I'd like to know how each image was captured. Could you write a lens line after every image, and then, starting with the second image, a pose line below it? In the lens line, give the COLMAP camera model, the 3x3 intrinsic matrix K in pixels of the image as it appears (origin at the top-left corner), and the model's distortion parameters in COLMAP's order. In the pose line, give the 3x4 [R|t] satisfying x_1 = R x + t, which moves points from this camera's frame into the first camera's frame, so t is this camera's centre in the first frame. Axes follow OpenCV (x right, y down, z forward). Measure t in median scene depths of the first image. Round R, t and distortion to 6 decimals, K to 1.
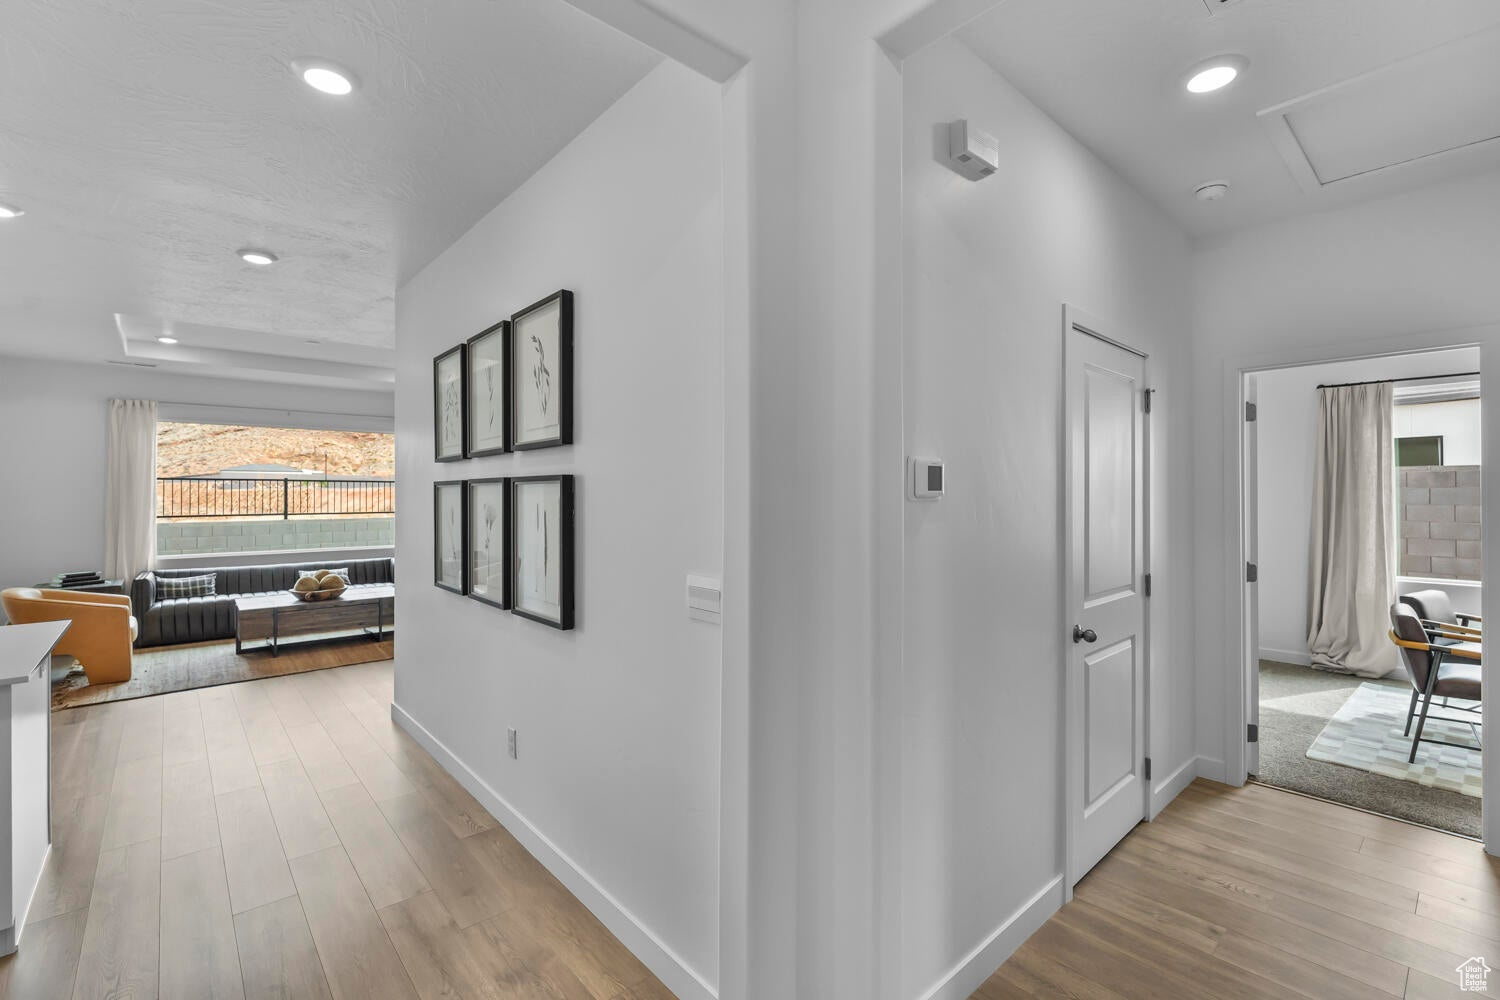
lens RADIAL K [[659.9, 0, 748.7], [0, 659.9, 490.9], [0, 0, 1]] dist [-0.008588, 0.000262]
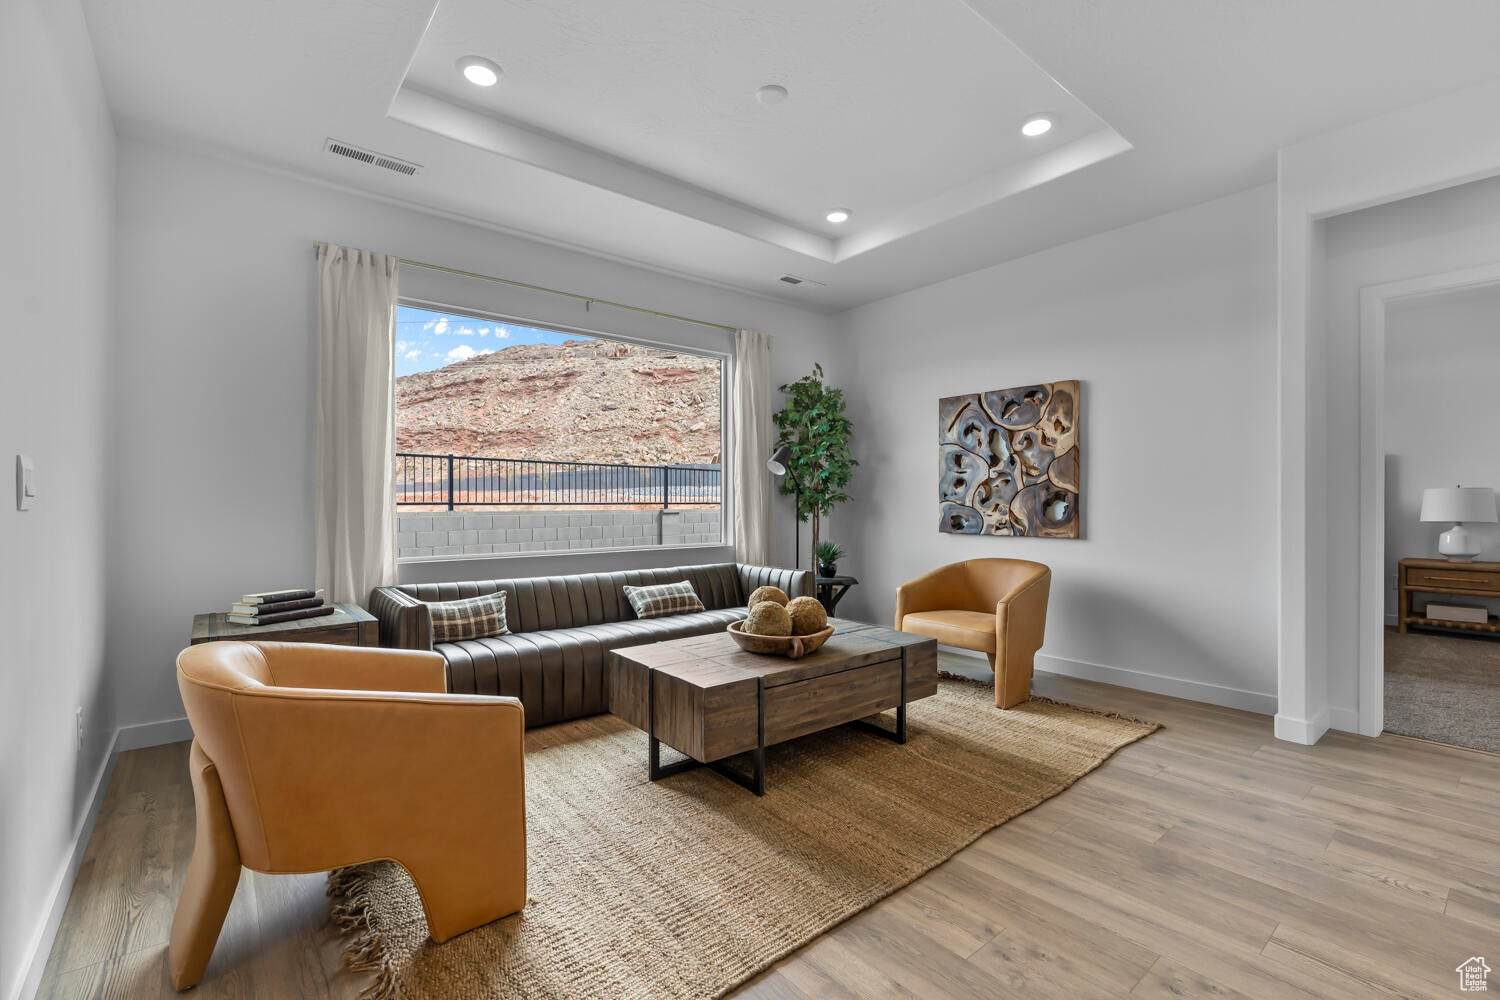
lens RADIAL K [[660.6, 0, 750.0], [0, 660.6, 500.0], [0, 0, 1]] dist [-0.011681, -0.000121]
pose [[0.999374, 0.000757, -0.035363, -0.674060], [-0.000724, 0.999999, 0.000925, 0.059262], [0.035364, -0.000899, 0.999374, 0.543858]]
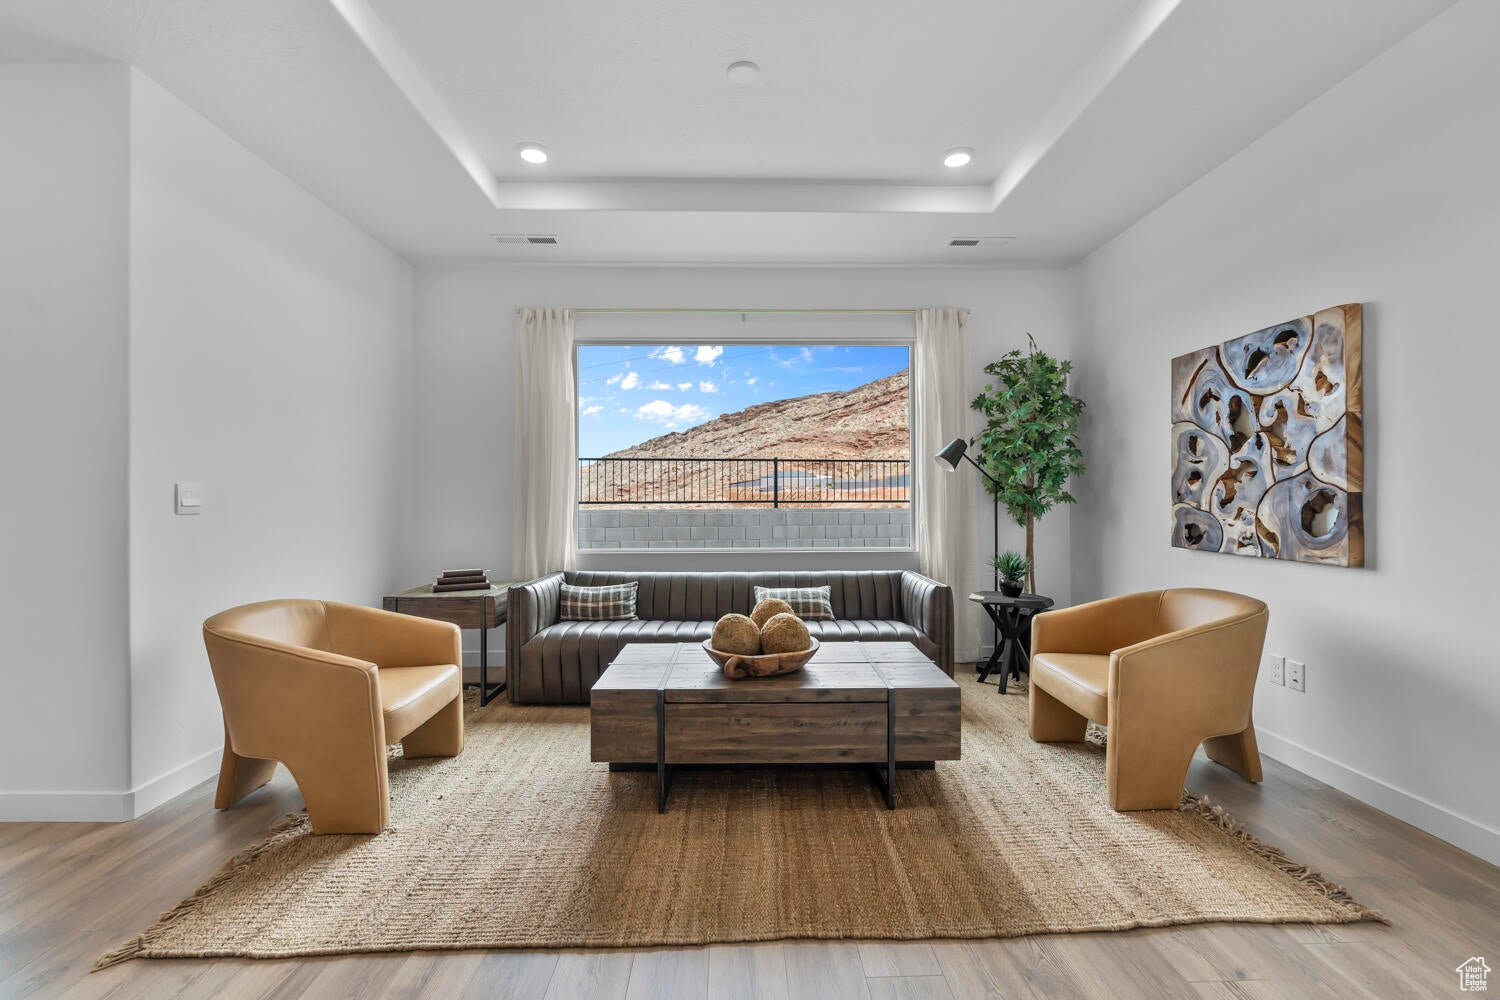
lens RADIAL K [[659.9, 0, 748.7], [0, 659.9, 490.9], [0, 0, 1]] dist [-0.008588, 0.000262]
pose [[0.764622, -0.007729, -0.644432, -0.390899], [0.004698, 0.999968, -0.006419, 0.052914], [0.644461, 0.001880, 0.764635, 0.681684]]
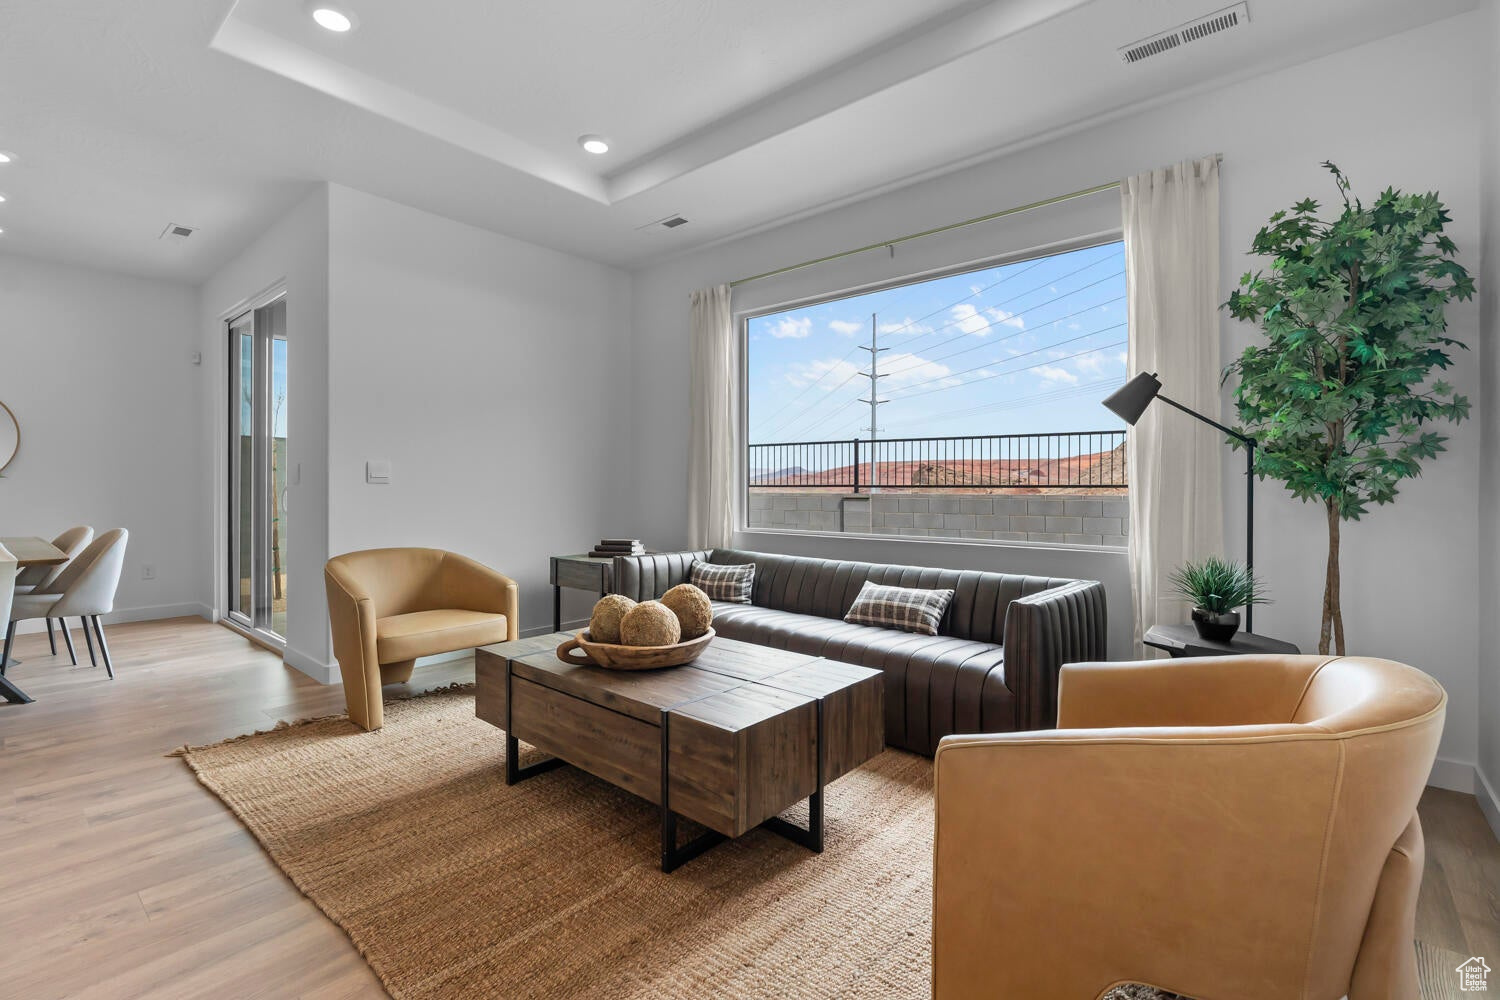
lens RADIAL K [[676.8, 0, 745.8], [0, 676.8, 487.5], [0, 0, 1]] dist [-0.008565, 0.000467]
pose [[0.135837, 0.000724, -0.990731, -0.275207], [0.001756, 0.999998, 0.000972, 0.067614], [0.990730, -0.001872, 0.135835, 1.028320]]
